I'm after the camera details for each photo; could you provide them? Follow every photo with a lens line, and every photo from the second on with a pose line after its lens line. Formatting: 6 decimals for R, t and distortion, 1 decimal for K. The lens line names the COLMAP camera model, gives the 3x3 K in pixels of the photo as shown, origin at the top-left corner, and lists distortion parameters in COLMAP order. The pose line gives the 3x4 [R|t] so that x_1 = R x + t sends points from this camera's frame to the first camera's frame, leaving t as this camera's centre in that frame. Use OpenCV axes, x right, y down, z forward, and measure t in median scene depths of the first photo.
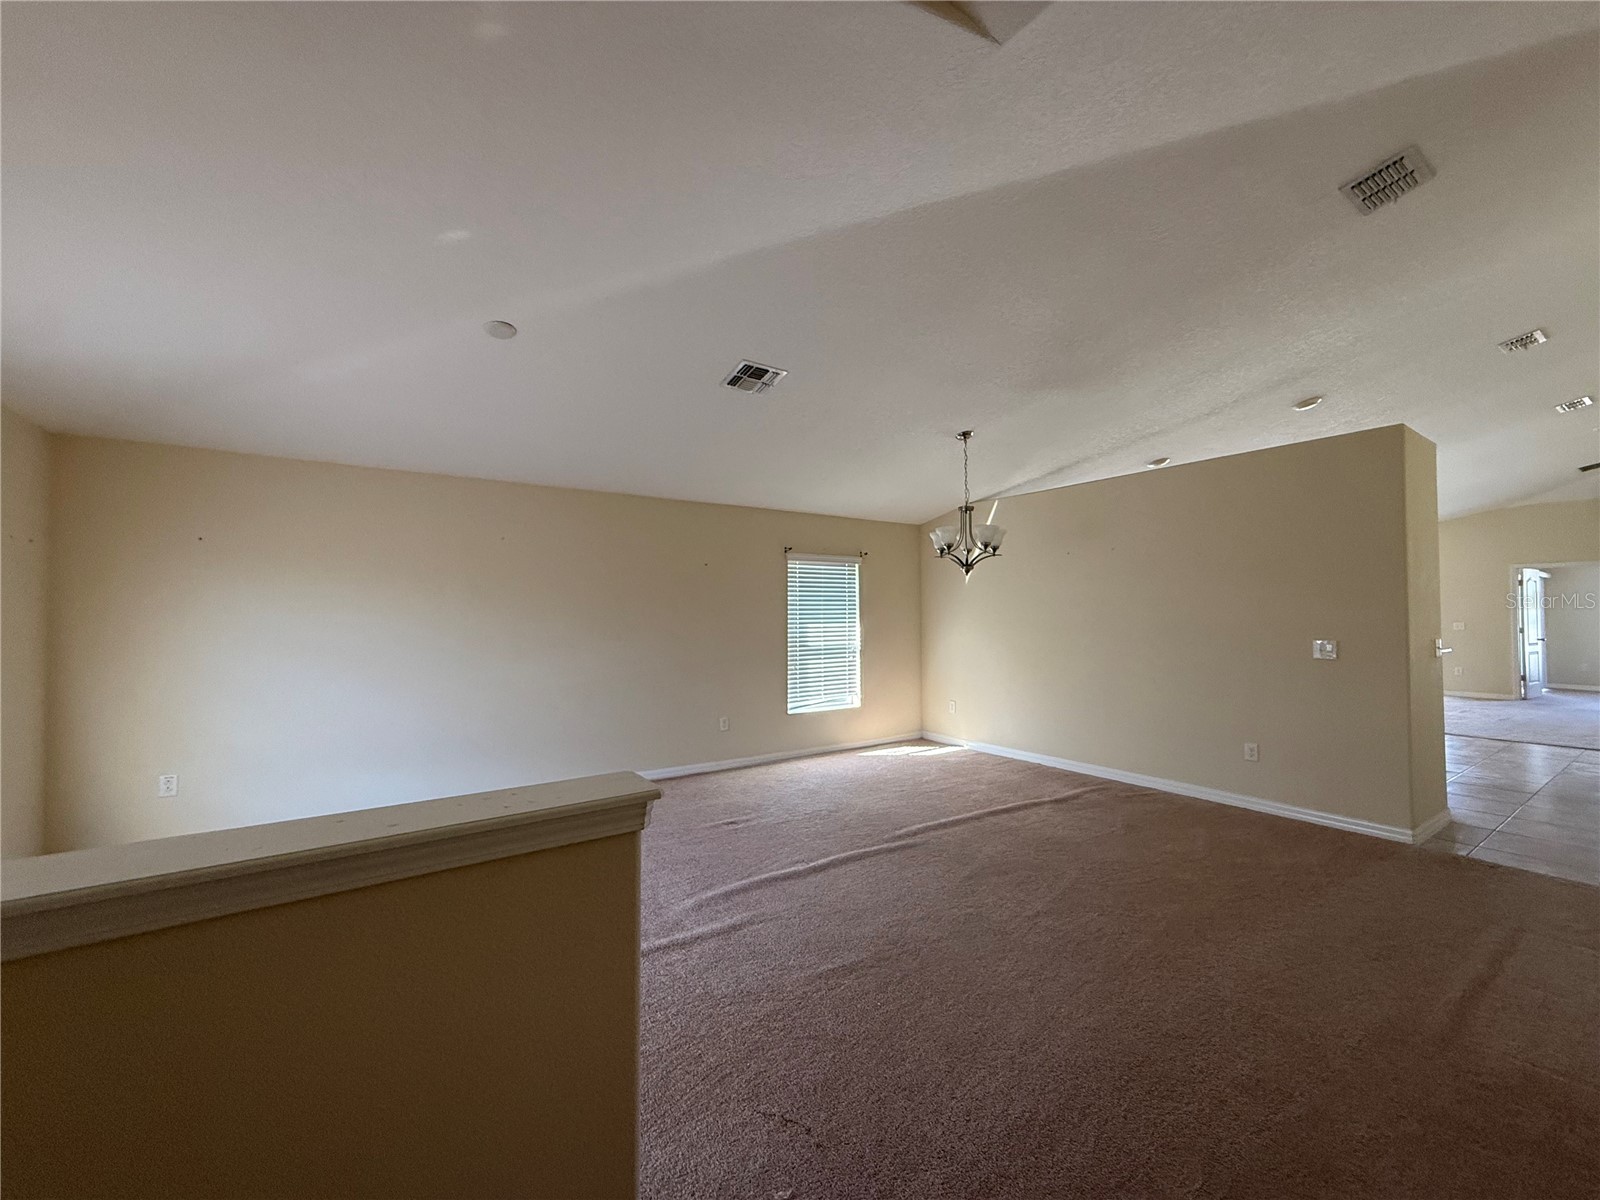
lens RADIAL K [[639.5, 0, 798.4], [0, 639.5, 601.4], [0, 0, 1]] dist [-0.003113, 0.001329]
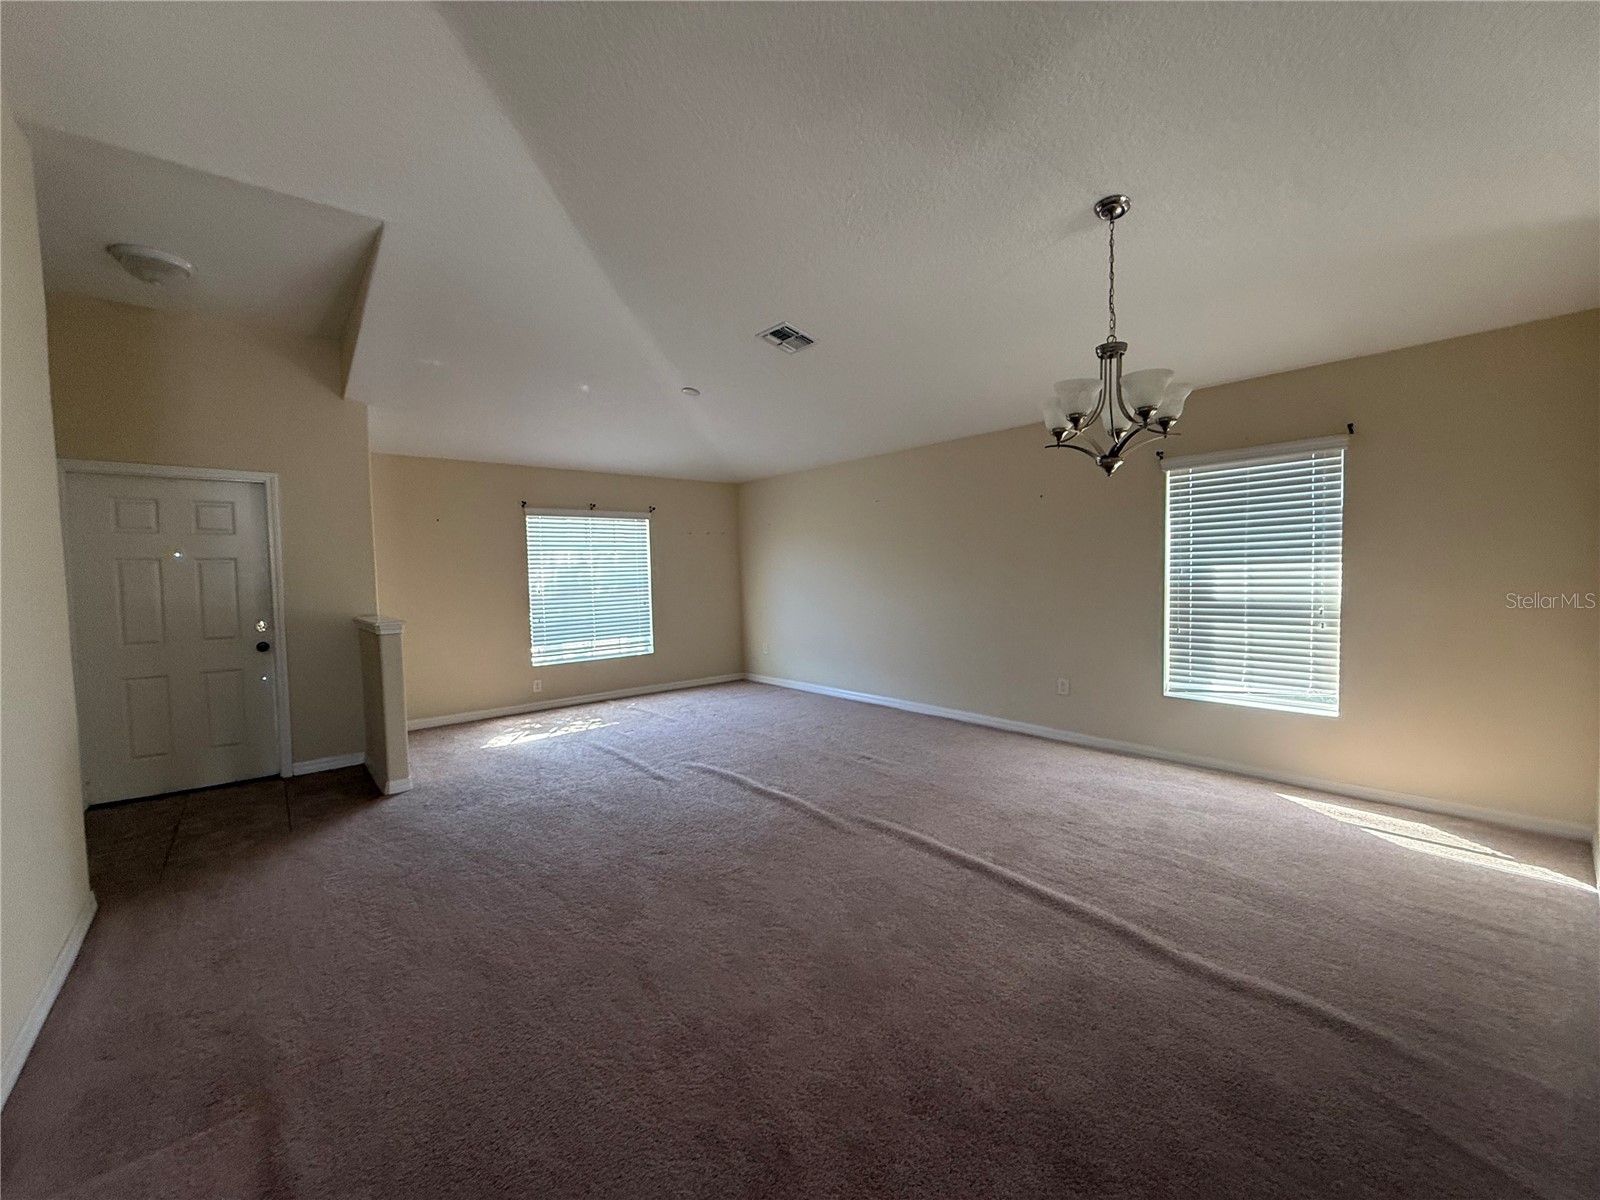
lens RADIAL K [[639.5, 0, 799.1], [0, 639.5, 600.0], [0, 0, 1]] dist [-0.003113, 0.001329]
pose [[0.104982, 0.044669, -0.993470, 0.619848], [0.041820, 0.997909, 0.049288, 0.022371], [0.993594, -0.046721, 0.102895, 0.541493]]
